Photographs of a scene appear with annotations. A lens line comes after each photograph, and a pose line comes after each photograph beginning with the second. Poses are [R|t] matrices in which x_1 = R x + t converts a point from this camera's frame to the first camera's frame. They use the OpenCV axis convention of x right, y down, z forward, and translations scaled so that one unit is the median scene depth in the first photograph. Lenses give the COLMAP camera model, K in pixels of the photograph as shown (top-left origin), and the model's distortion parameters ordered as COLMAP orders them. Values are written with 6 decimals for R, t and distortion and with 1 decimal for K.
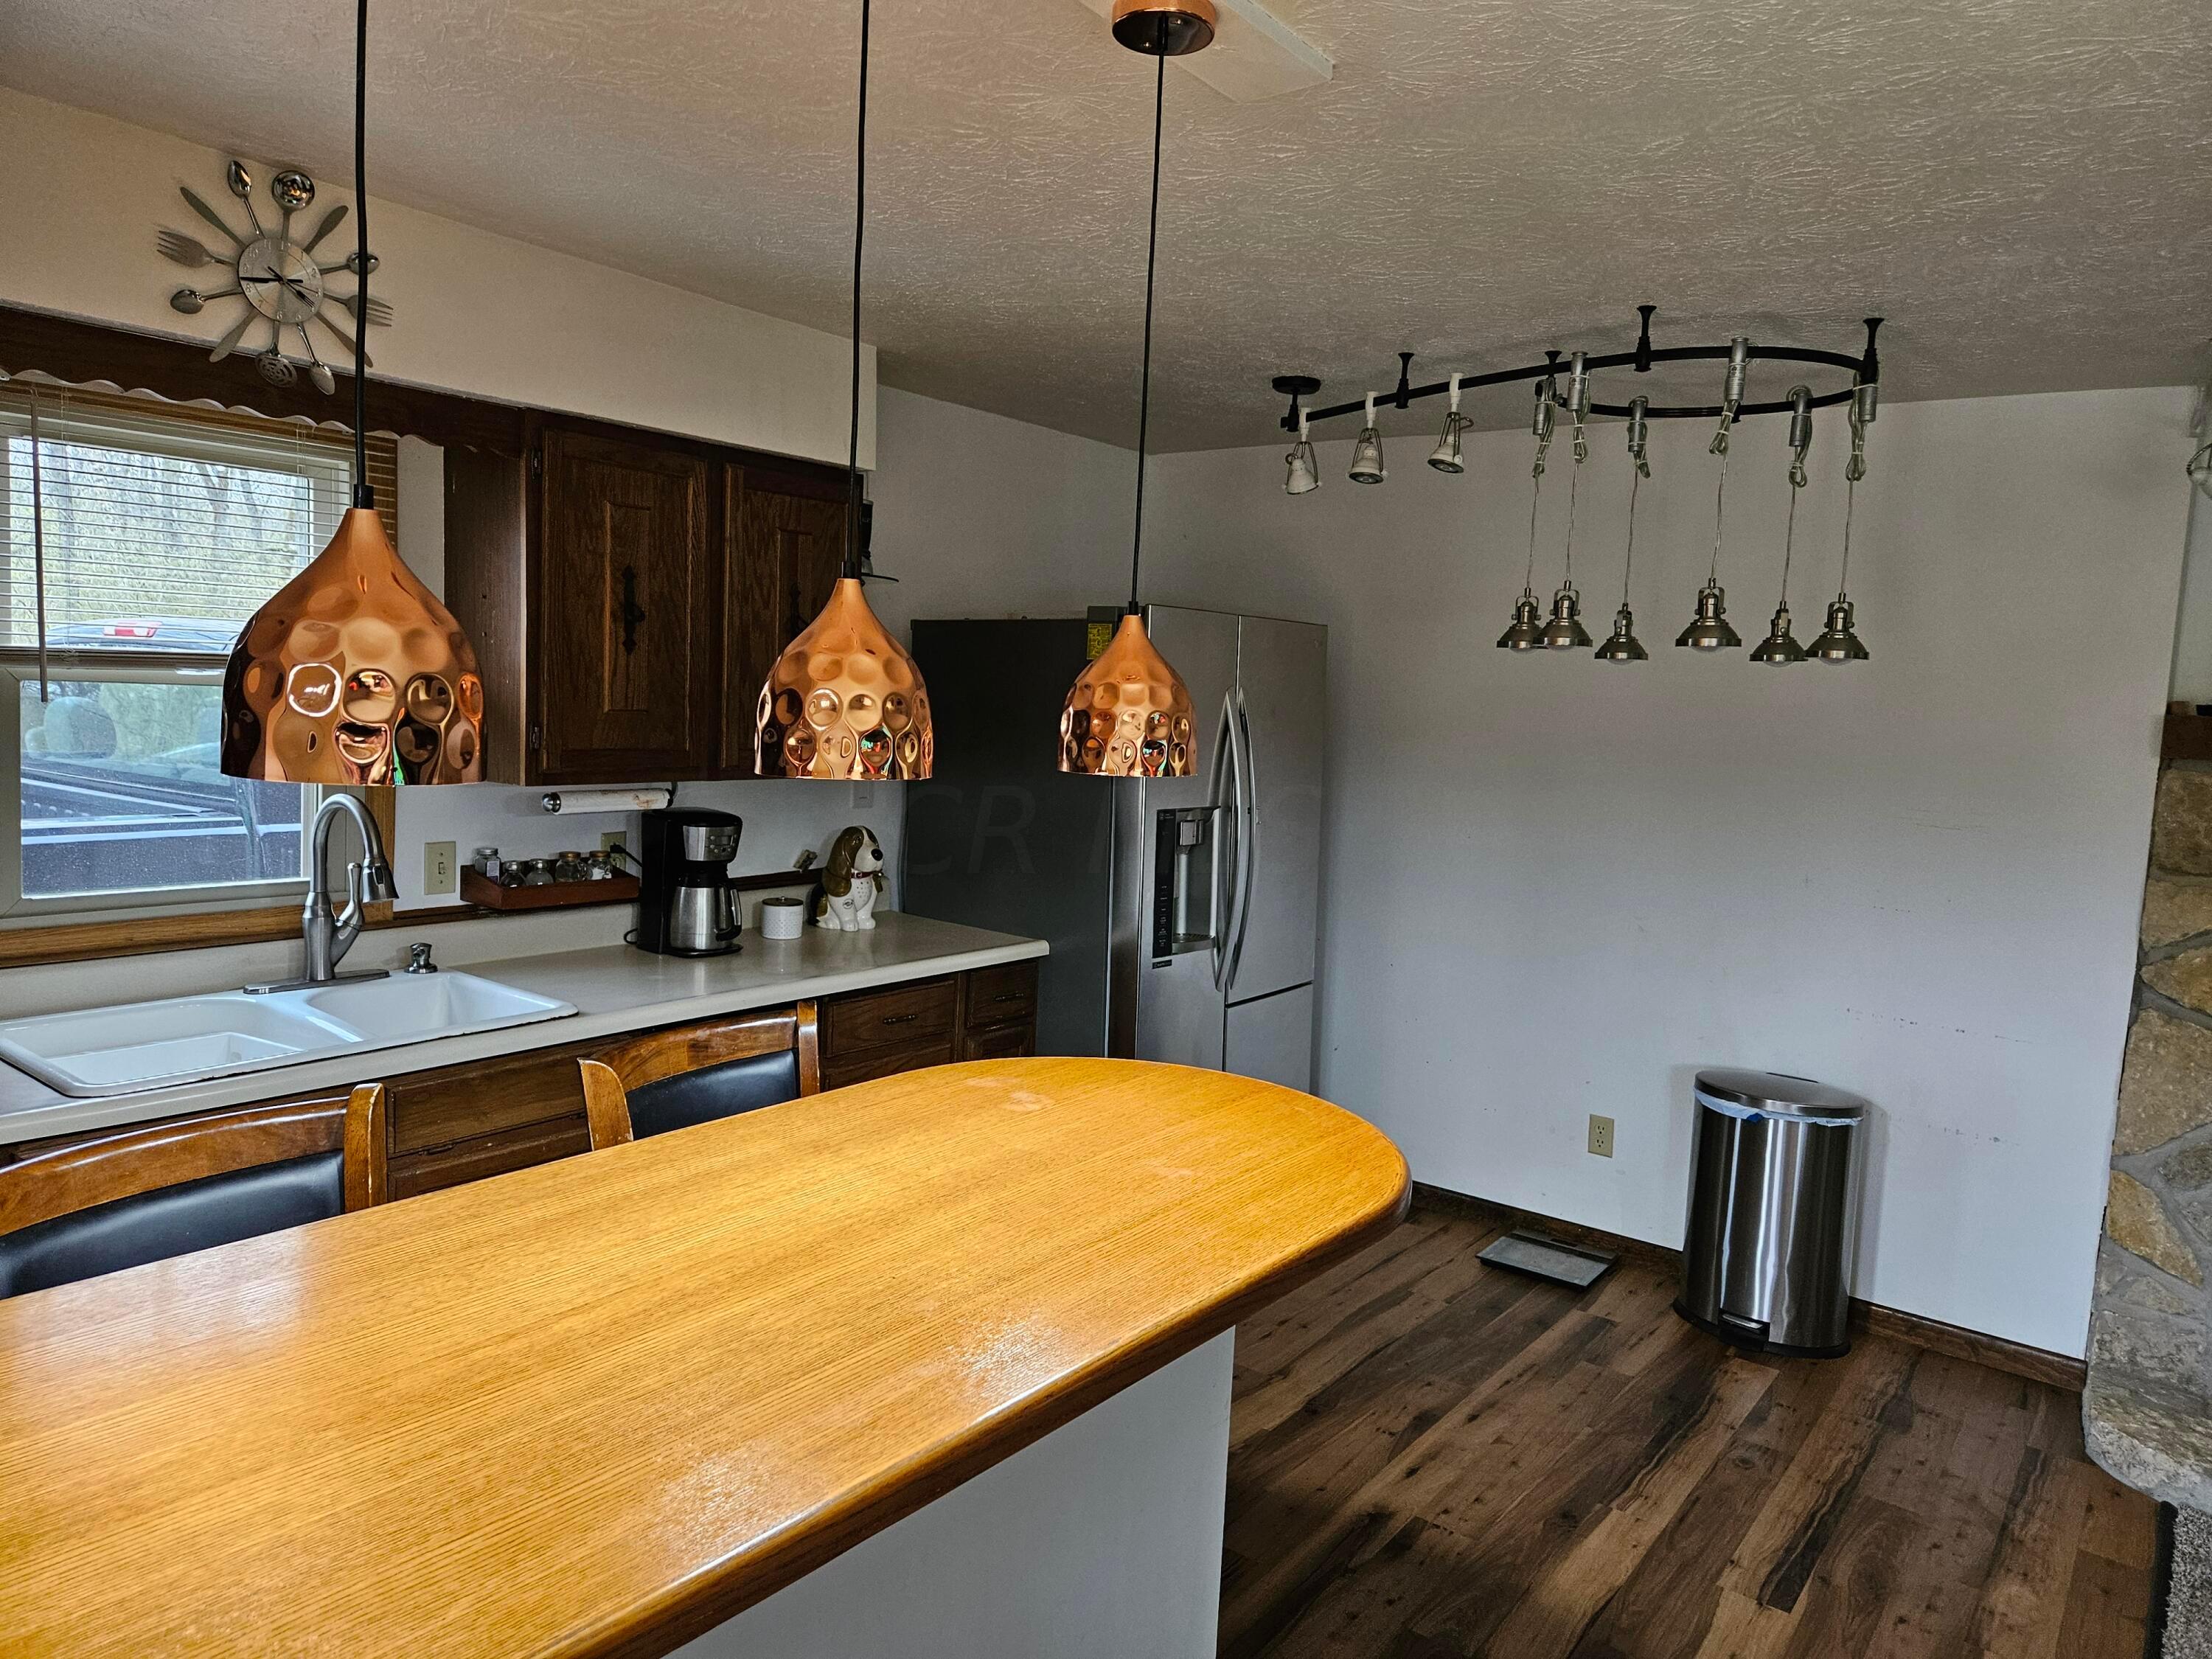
lens RADIAL K [[1477.6, 0, 1111.3], [0, 1477.6, 811.8], [0, 0, 1]] dist [0.049670, -0.021604]
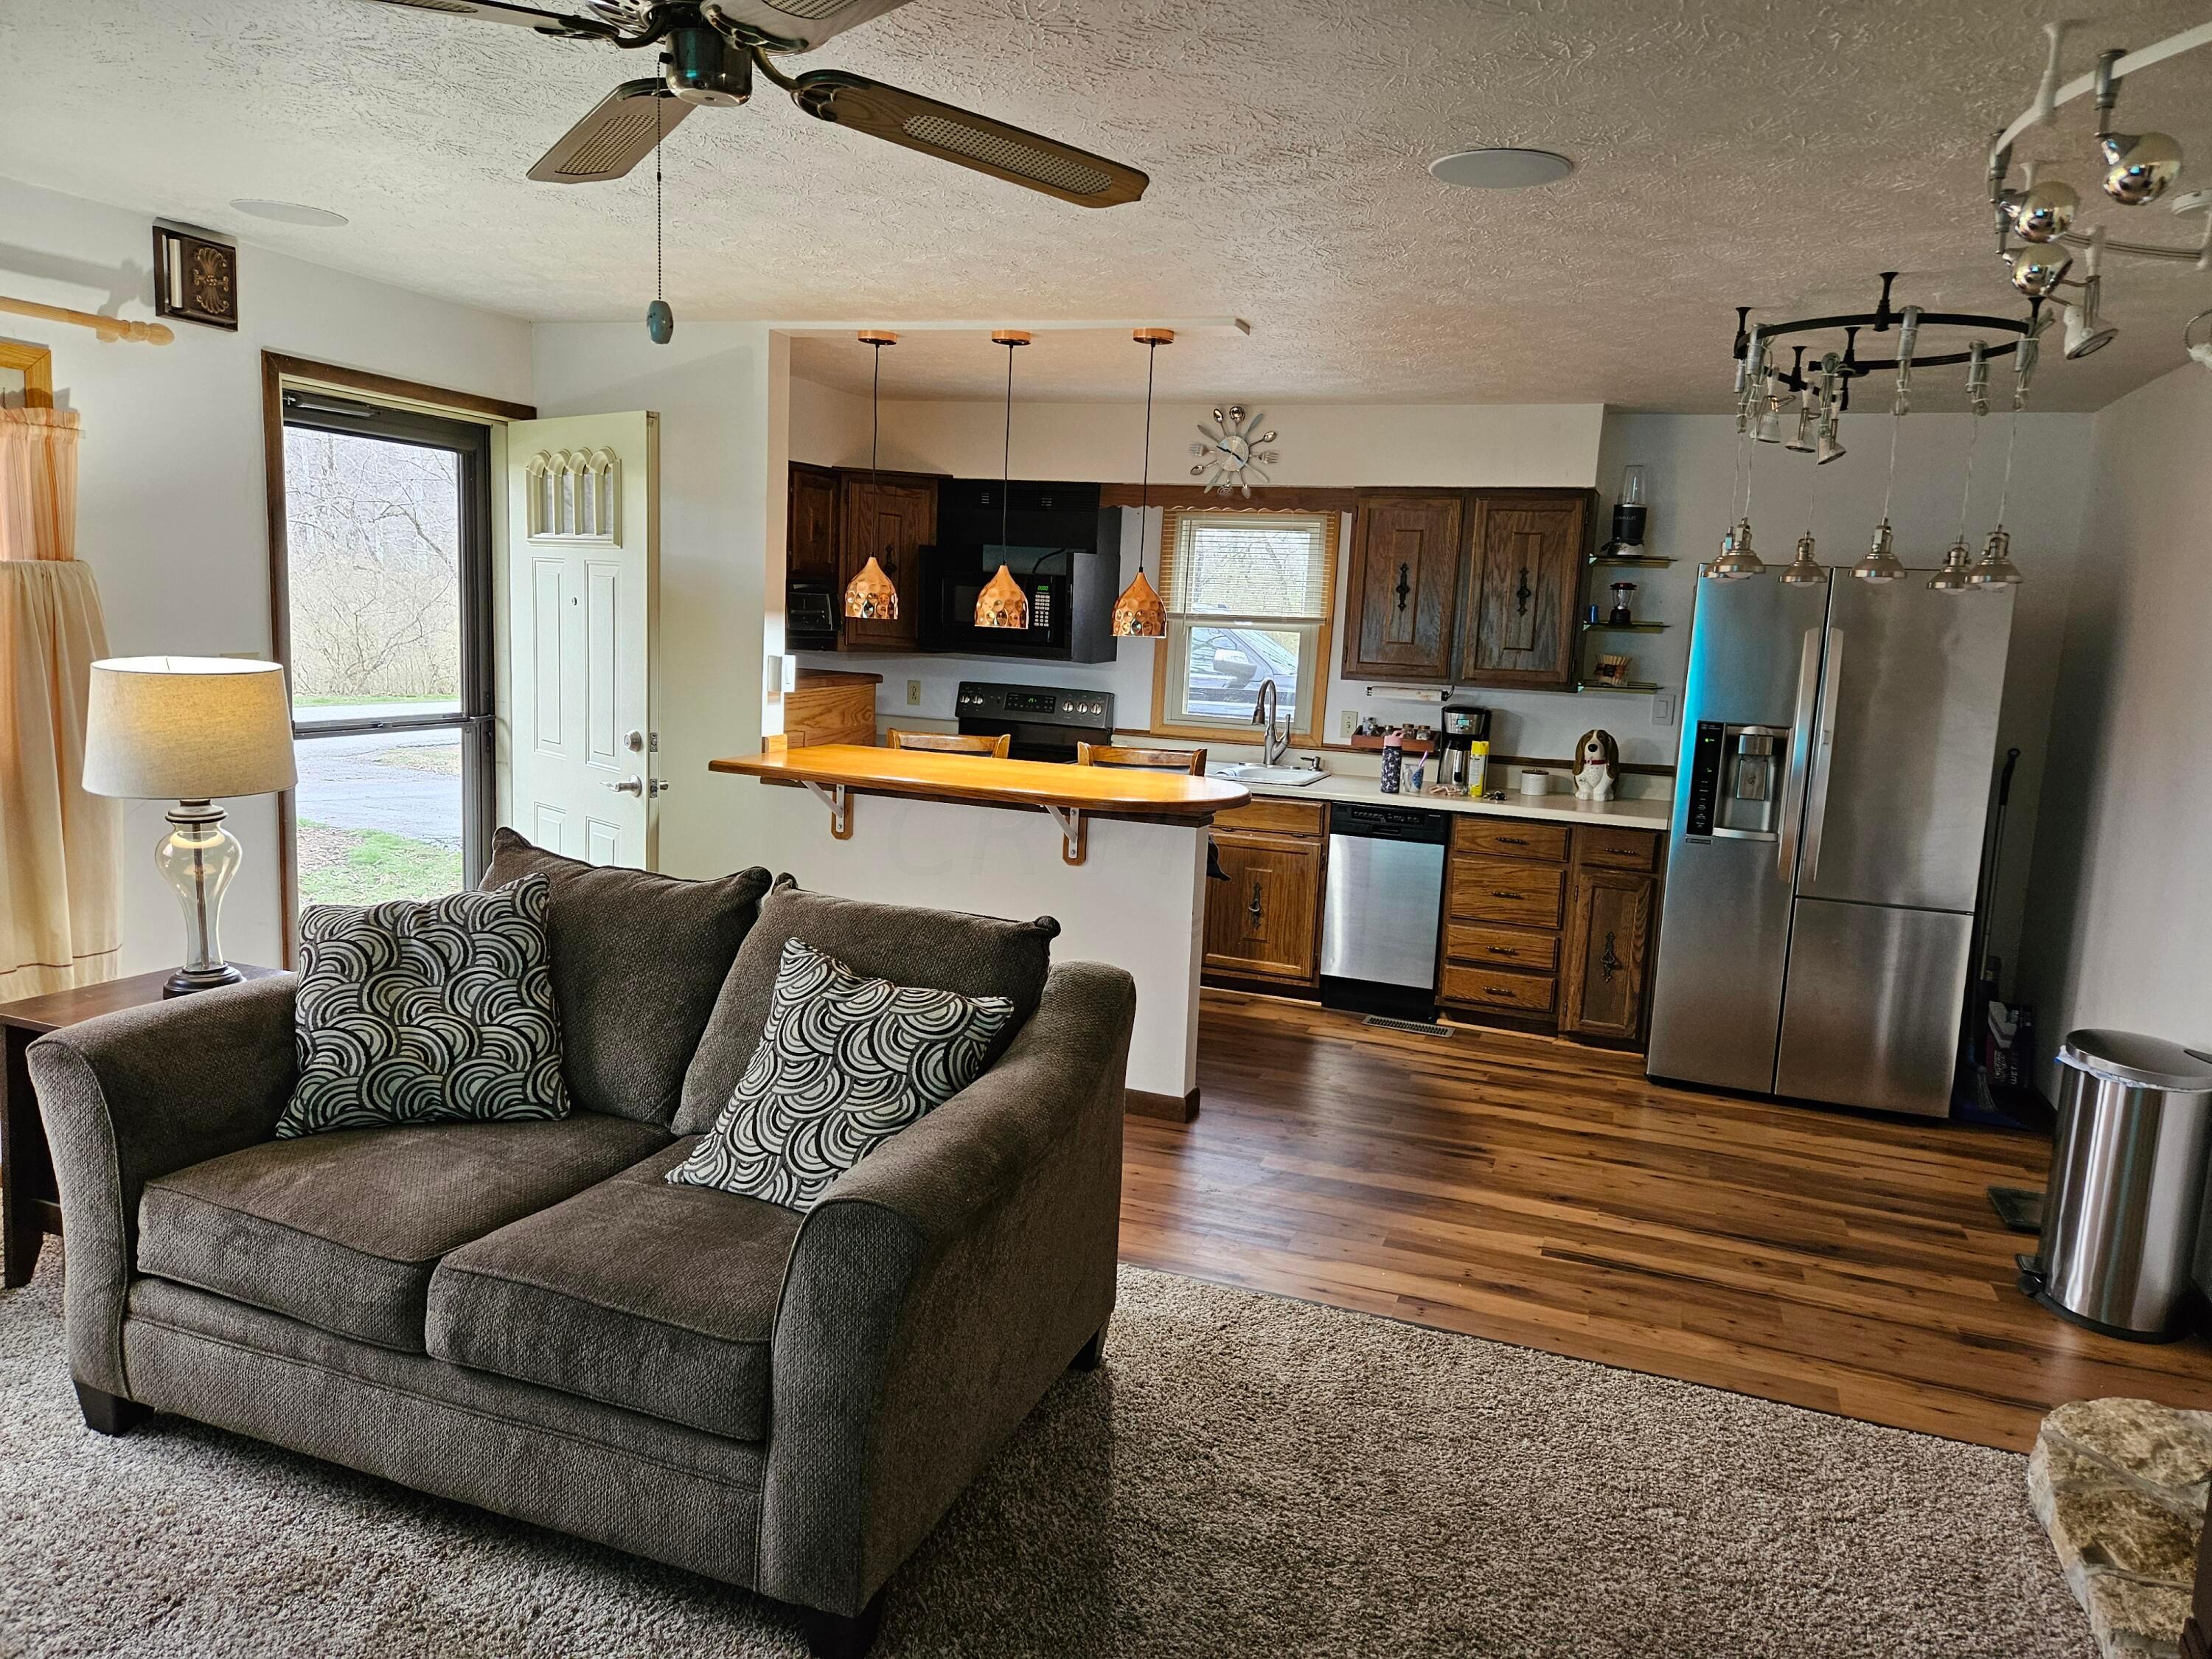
lens RADIAL K [[1477.6, 0, 1124.3], [0, 1477.6, 828.1], [0, 0, 1]] dist [0.049670, -0.021604]
pose [[0.299347, 0.105063, -0.948342, 1.335961], [-0.114491, 0.990693, 0.073615, 0.063207], [0.947250, 0.086540, 0.308590, 0.133650]]
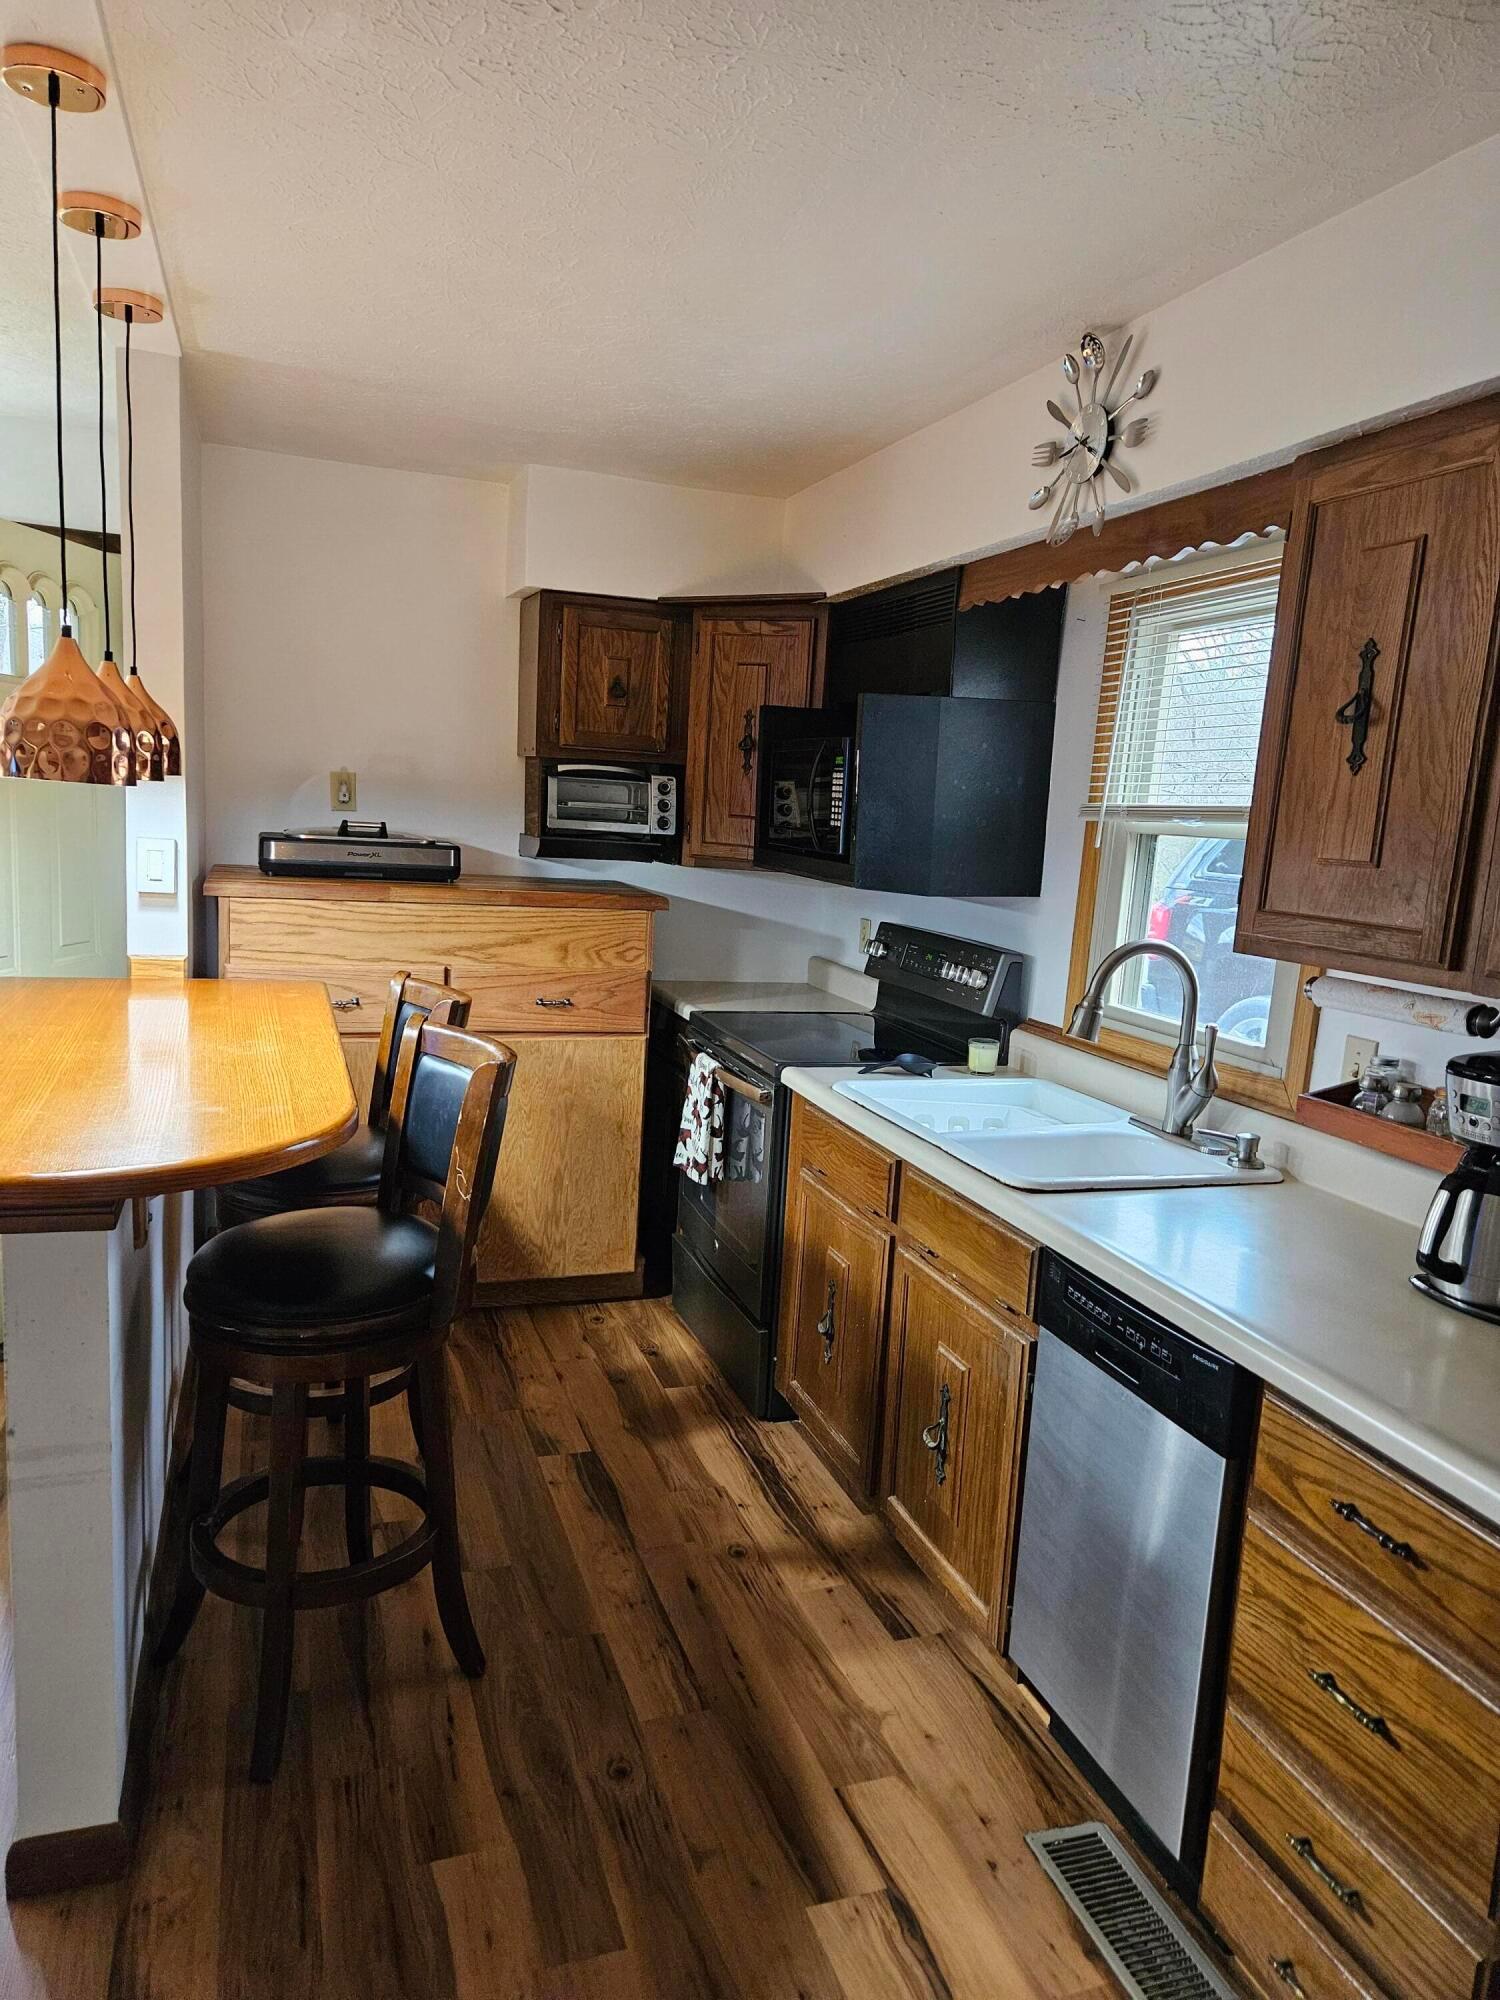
lens RADIAL K [[1336.0, 0, 741.1], [0, 1336.0, 1015.6], [0, 0, 1]] dist [0.049670, -0.021604]
pose [[-0.543244, 0.051007, -0.838024, 0.332822], [-0.156222, 0.974580, 0.160589, -0.055679], [0.824912, 0.218157, -0.521466, 1.111076]]
